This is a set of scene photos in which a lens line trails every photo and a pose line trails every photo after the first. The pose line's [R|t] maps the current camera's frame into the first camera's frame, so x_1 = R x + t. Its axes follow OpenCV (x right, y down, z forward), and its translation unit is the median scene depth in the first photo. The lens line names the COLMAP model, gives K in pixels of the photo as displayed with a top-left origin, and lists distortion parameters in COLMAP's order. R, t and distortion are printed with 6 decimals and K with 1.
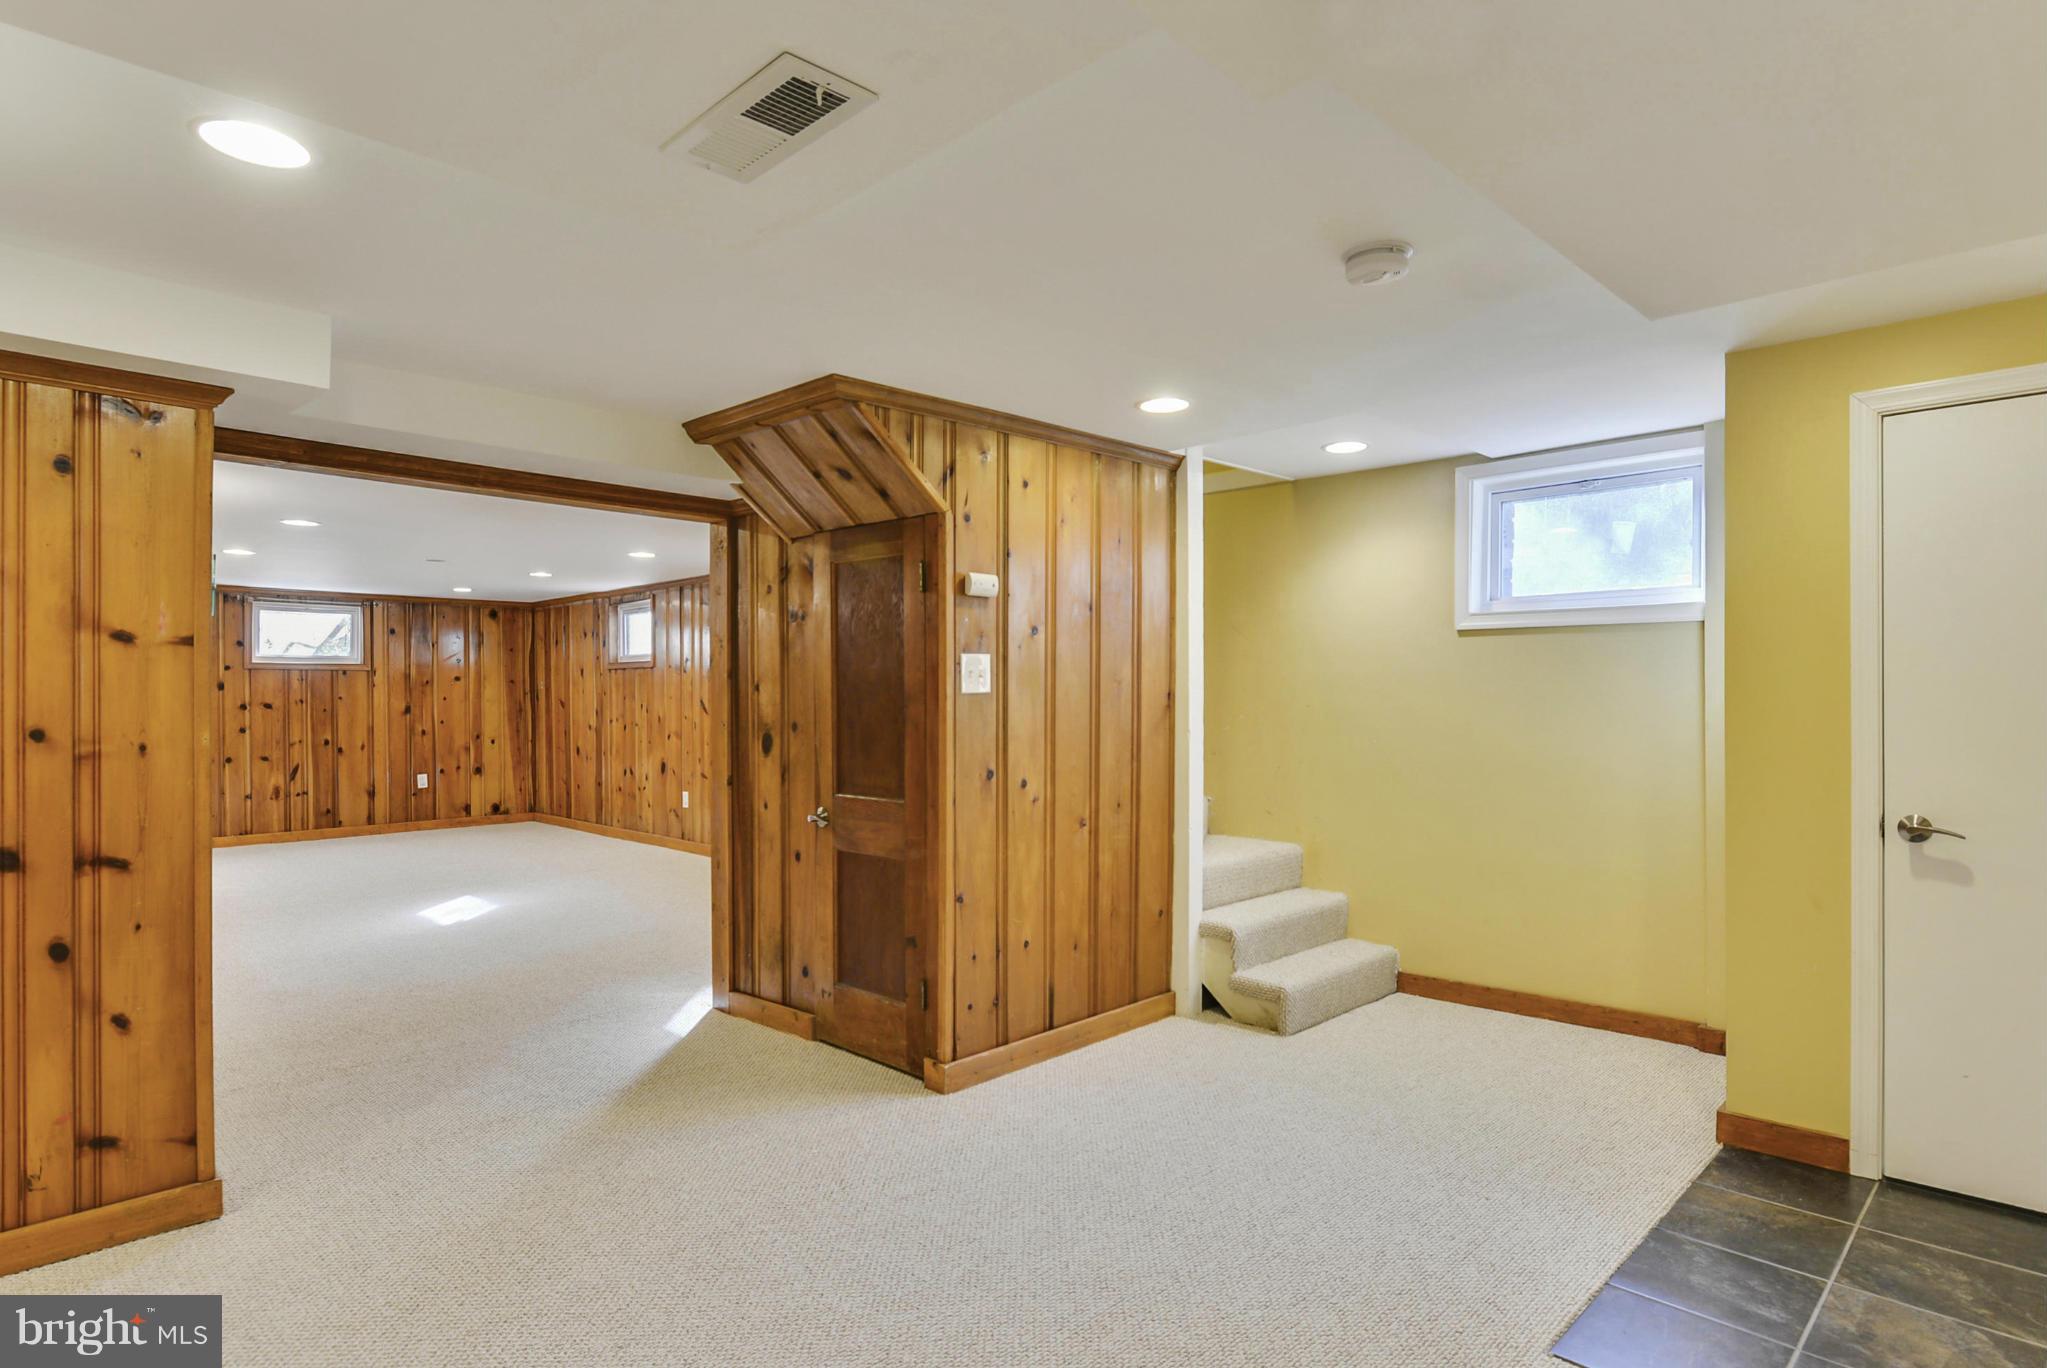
lens RADIAL K [[1111.7, 0, 1027.8], [0, 1111.7, 697.4], [0, 0, 1]] dist [0.011674, -0.008498]
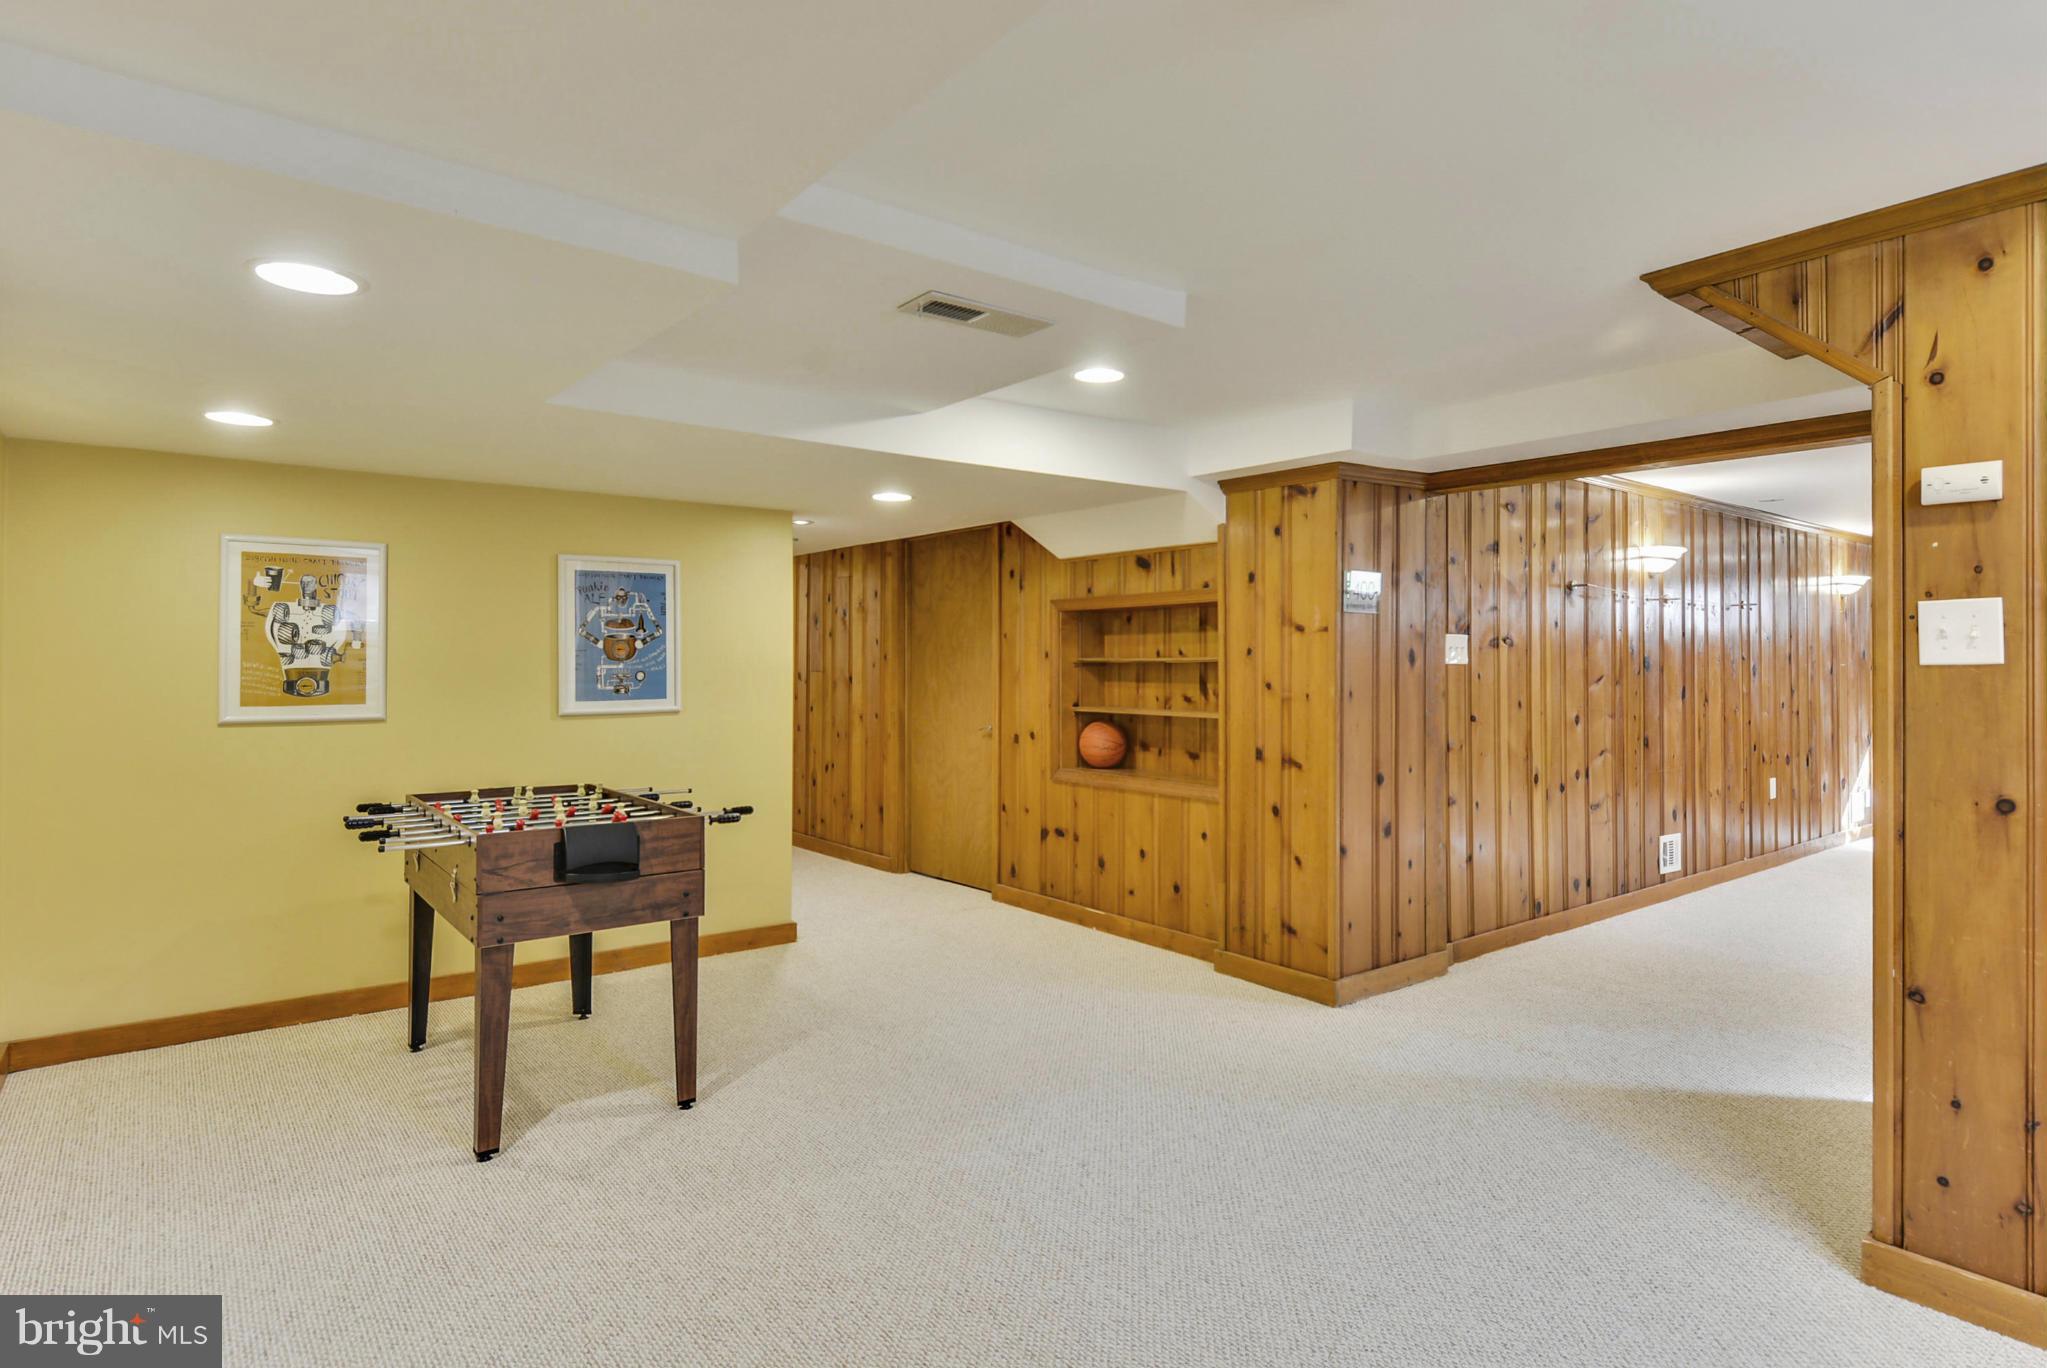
lens RADIAL K [[1111.7, 0, 1029.4], [0, 1111.7, 664.6], [0, 0, 1]] dist [0.011674, -0.008498]
pose [[-0.136561, 0.004245, -0.990623, 0.876212], [-0.004239, 0.999979, 0.004870, -0.007138], [0.990623, 0.004864, -0.136540, 0.830551]]
